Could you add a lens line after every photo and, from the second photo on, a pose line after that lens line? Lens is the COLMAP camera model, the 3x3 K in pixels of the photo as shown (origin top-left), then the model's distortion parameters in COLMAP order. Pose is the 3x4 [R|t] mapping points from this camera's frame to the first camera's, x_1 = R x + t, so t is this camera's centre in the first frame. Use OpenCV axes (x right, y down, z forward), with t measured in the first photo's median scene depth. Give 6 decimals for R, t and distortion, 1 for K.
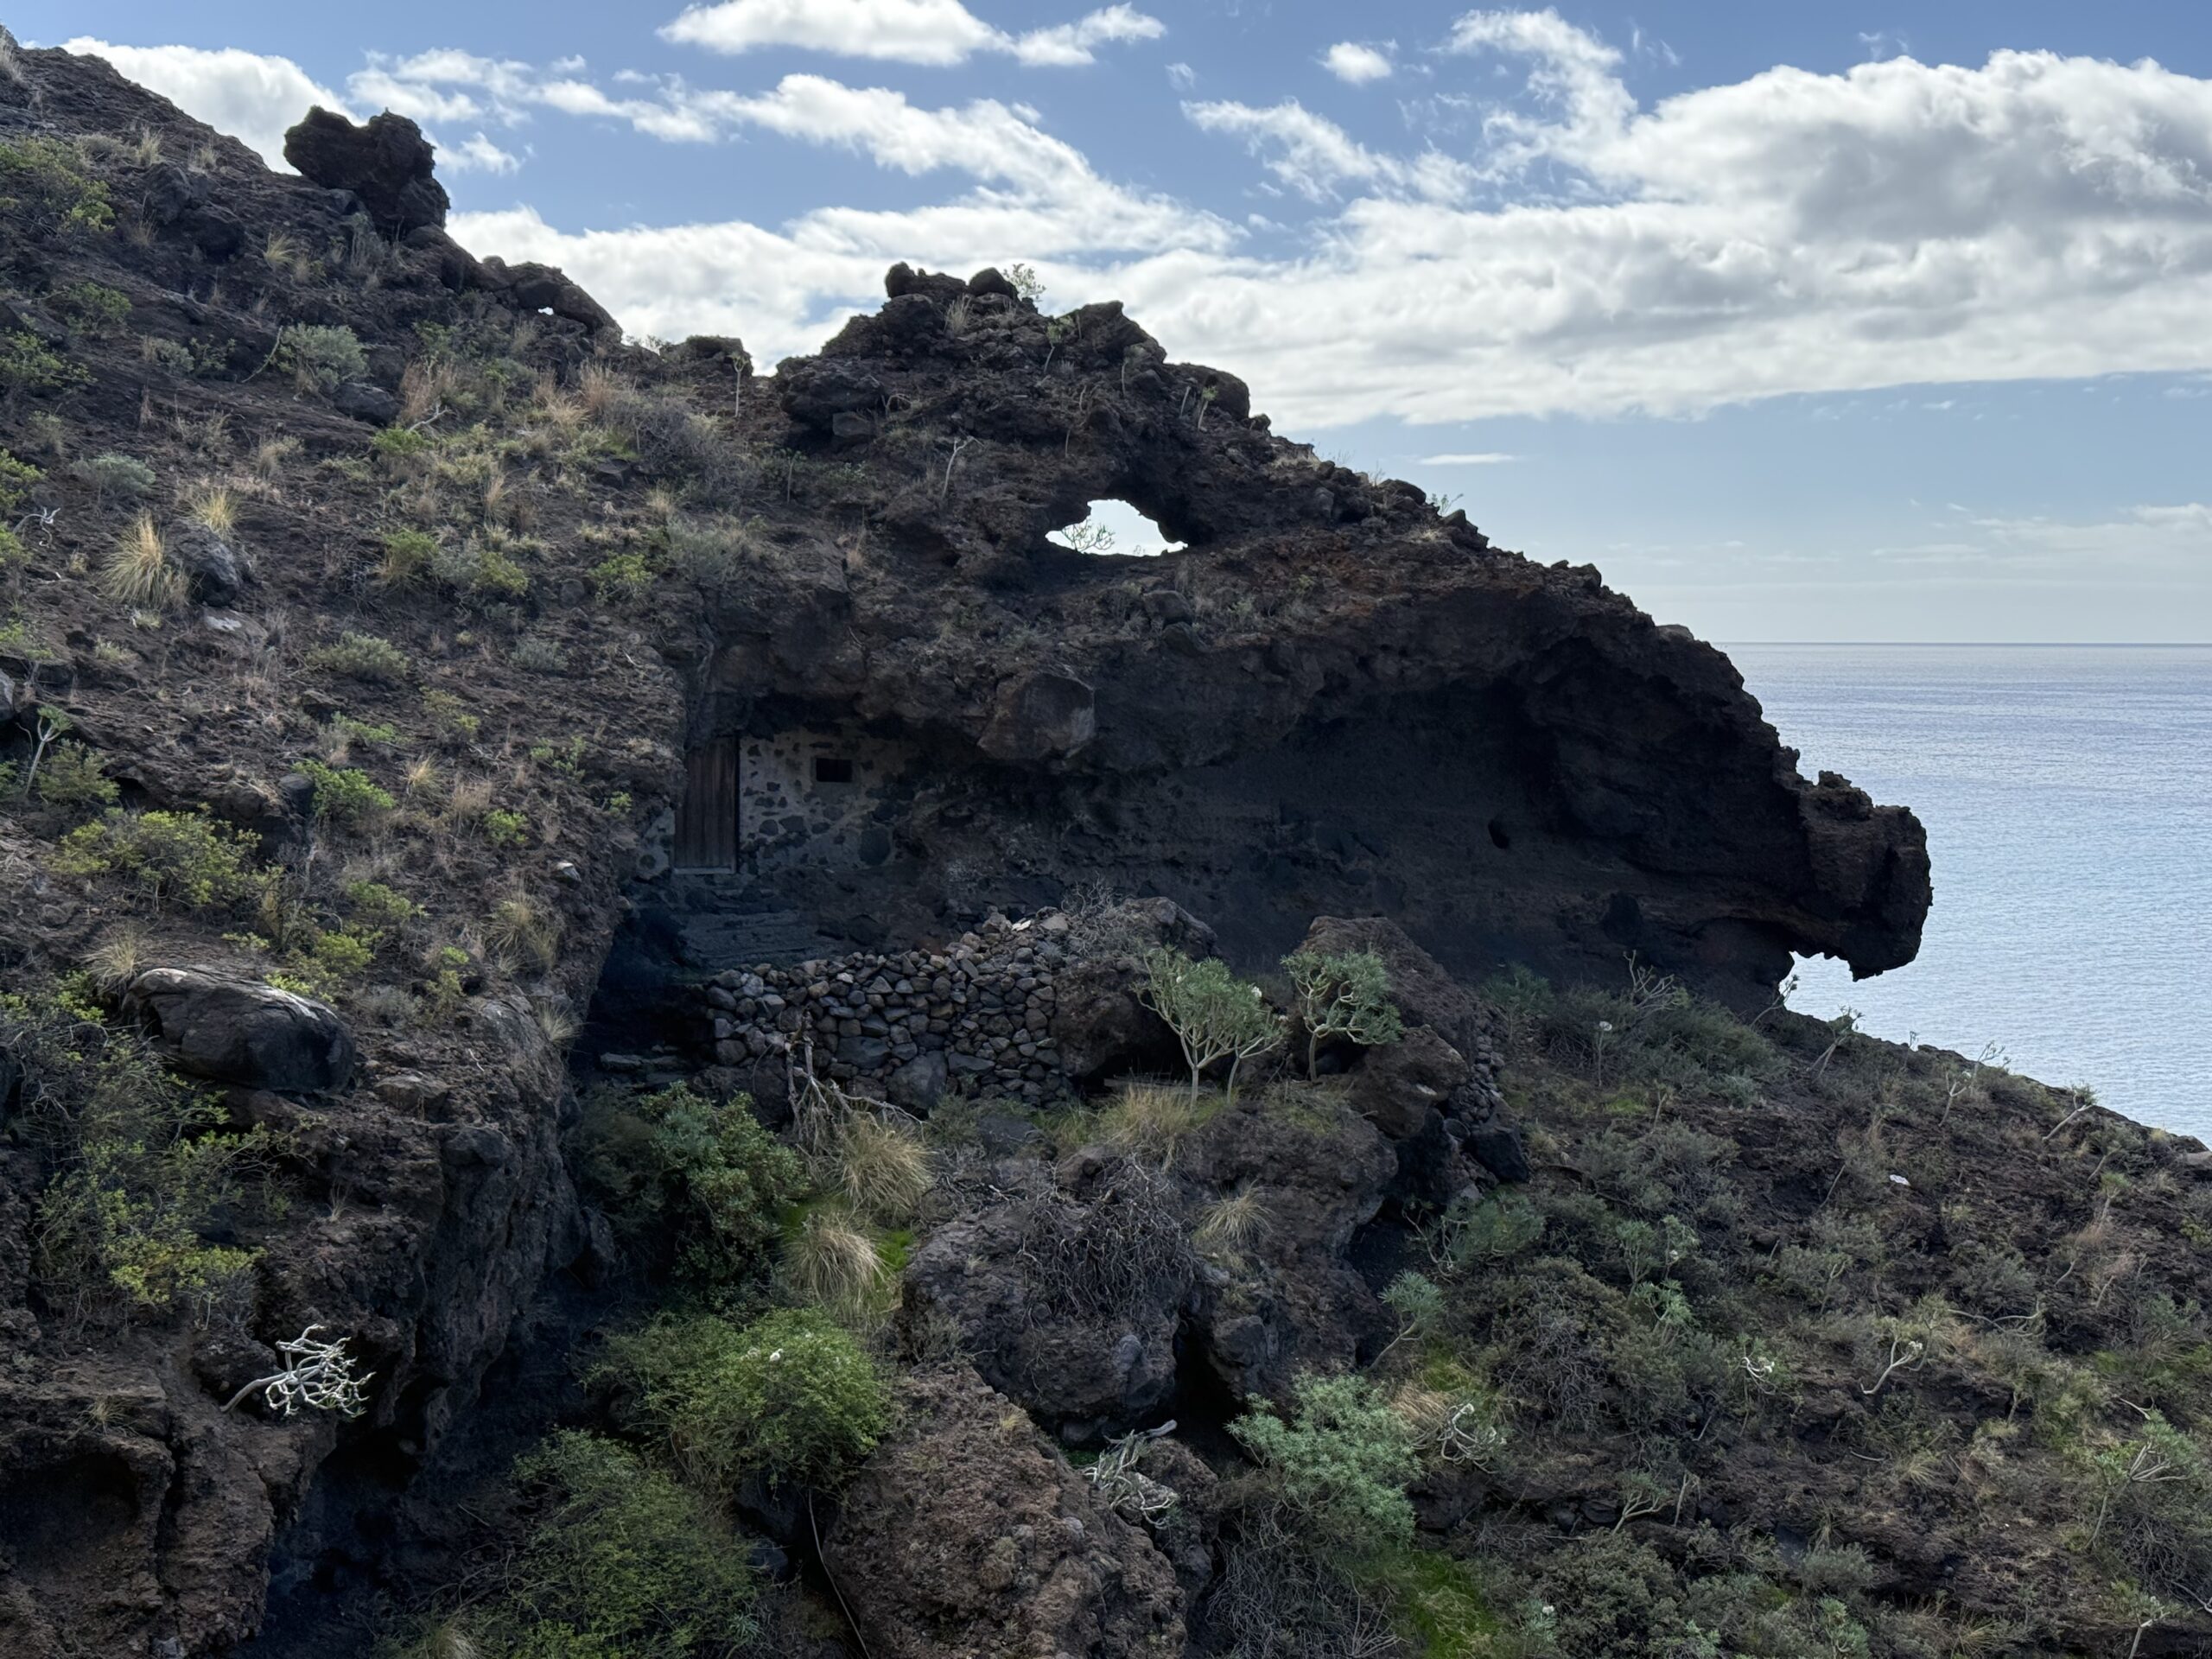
lens RADIAL K [[3106.7, 0, 1116.6], [0, 3106.7, 834.9], [0, 0, 1]] dist [0.130374, 0.000000]
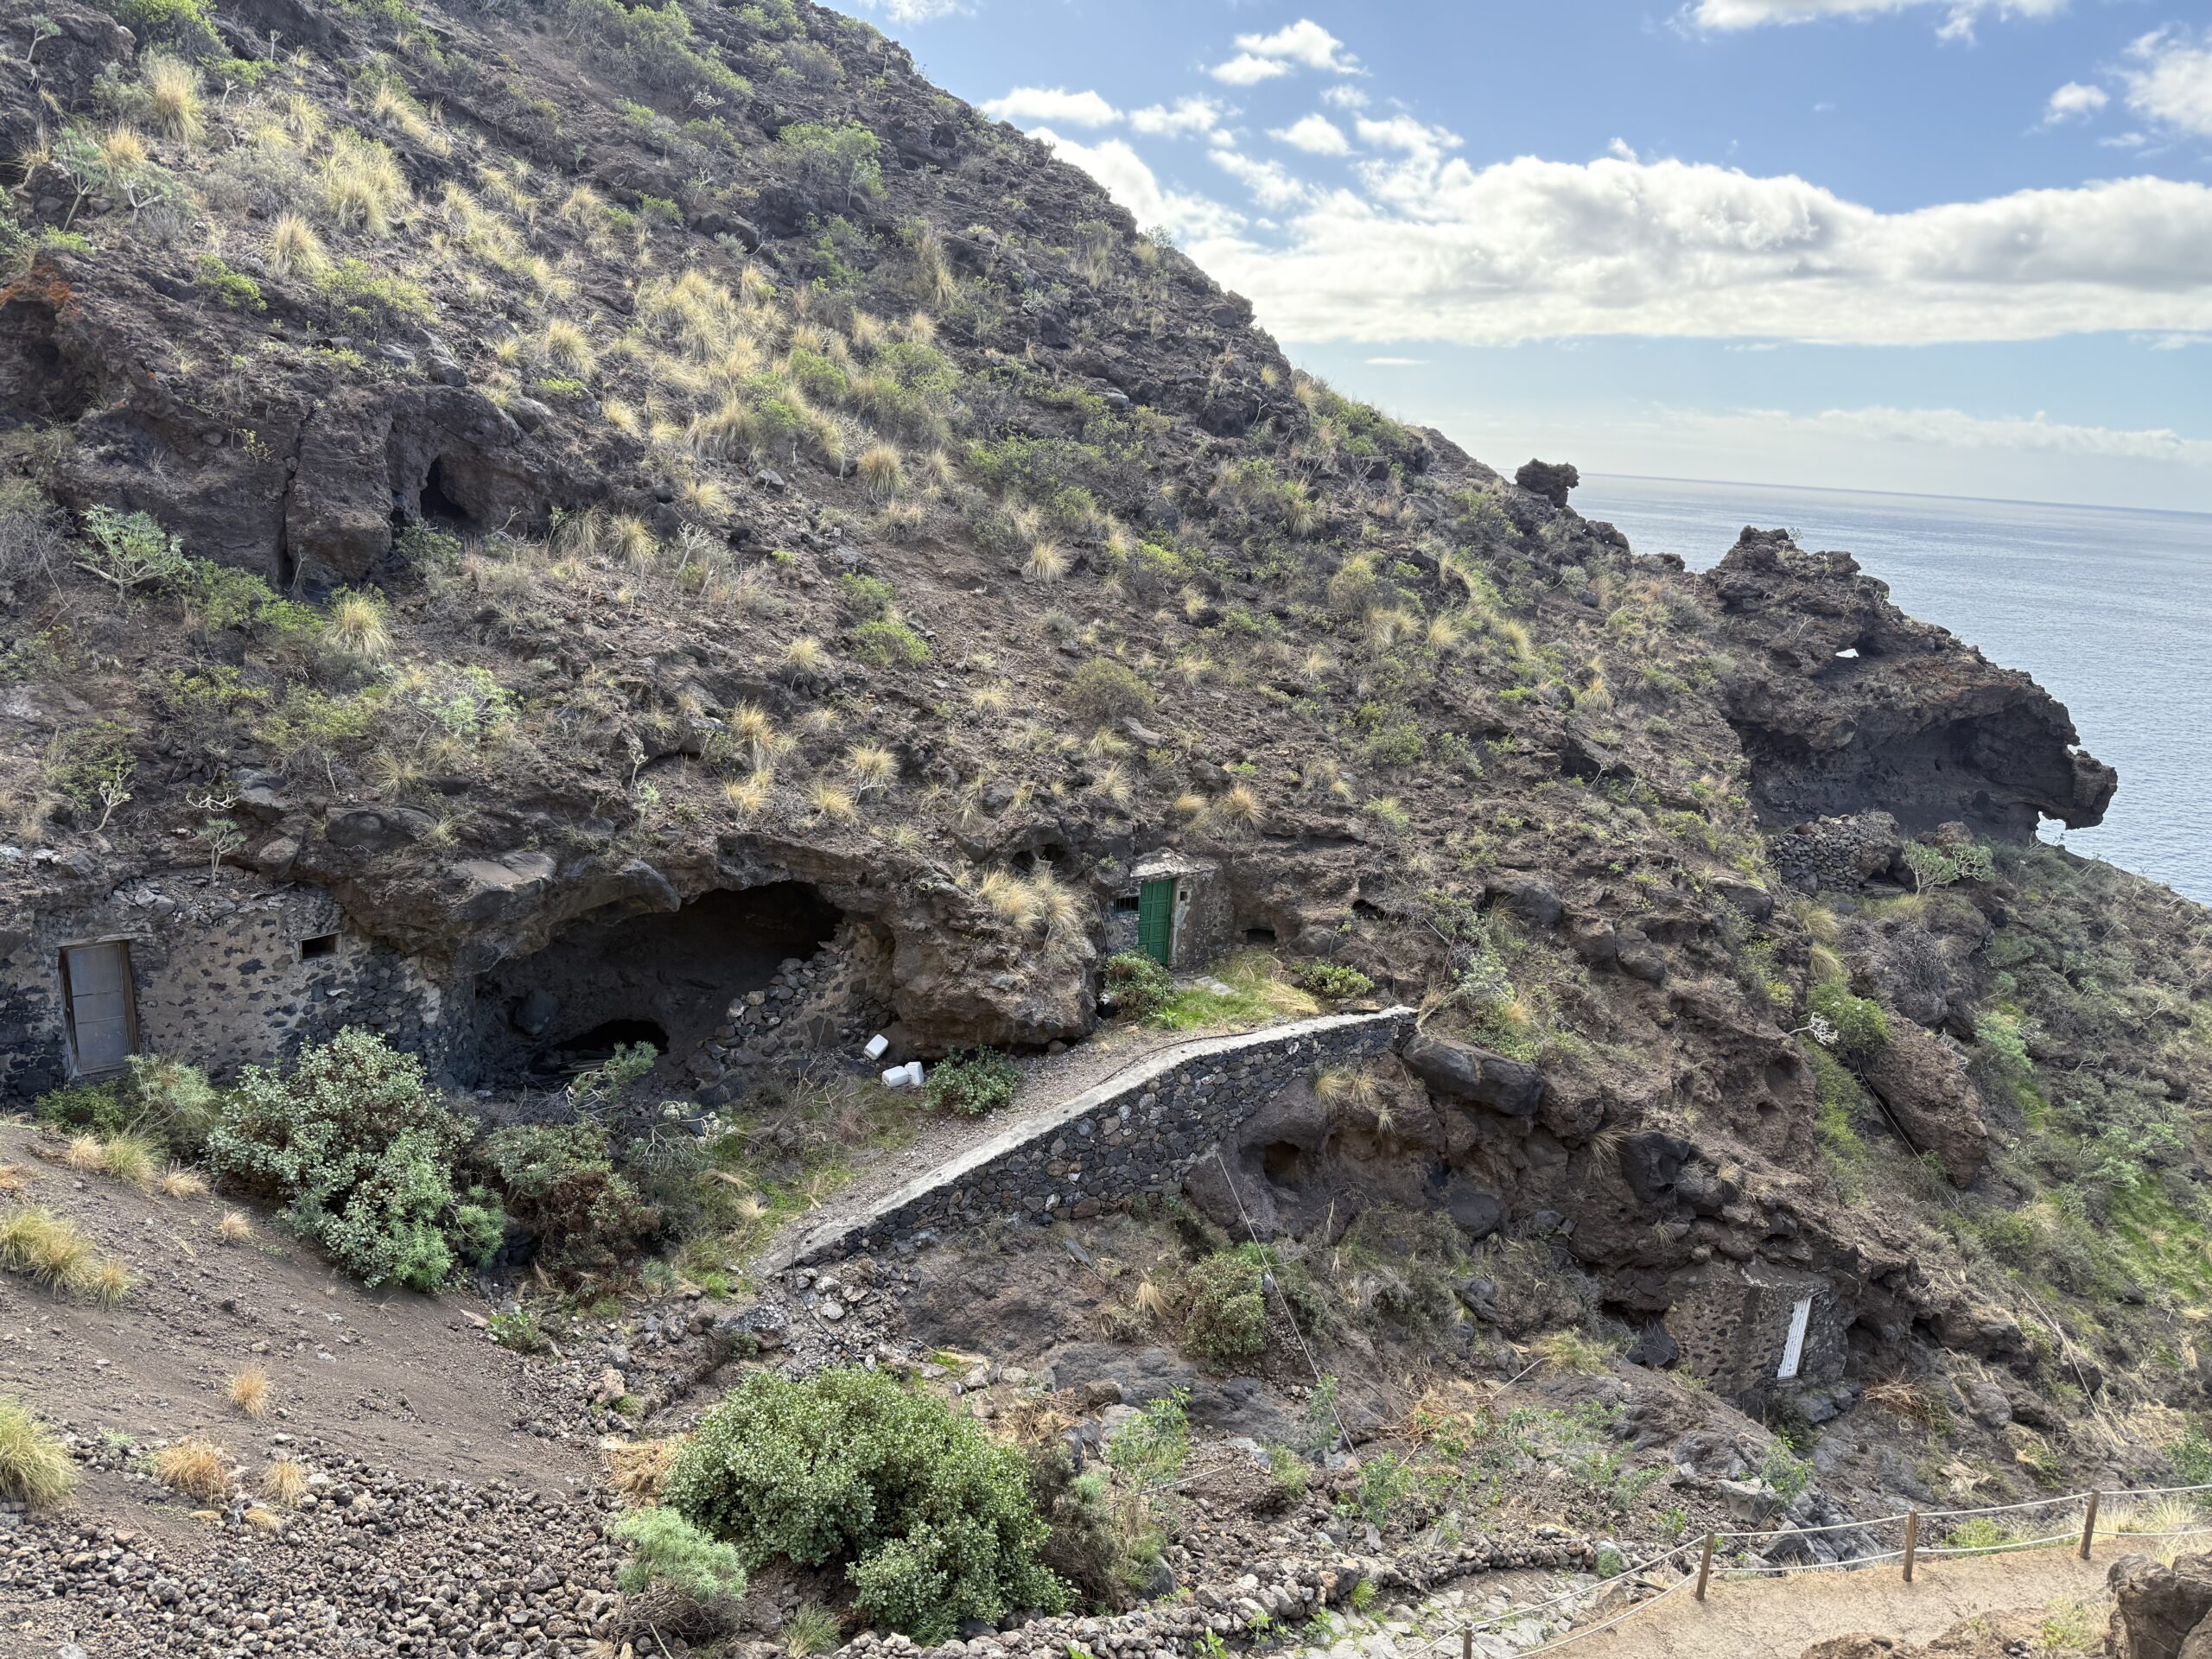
lens RADIAL K [[1586.0, 0, 1107.4], [0, 1586.0, 836.3], [0, 0, 1]] dist [0.001734, -0.001235]
pose [[0.997228, 0.065572, -0.035154, -0.551172], [-0.058317, 0.982309, 0.177954, -0.148273], [0.046201, -0.175411, 0.983411, -0.305101]]
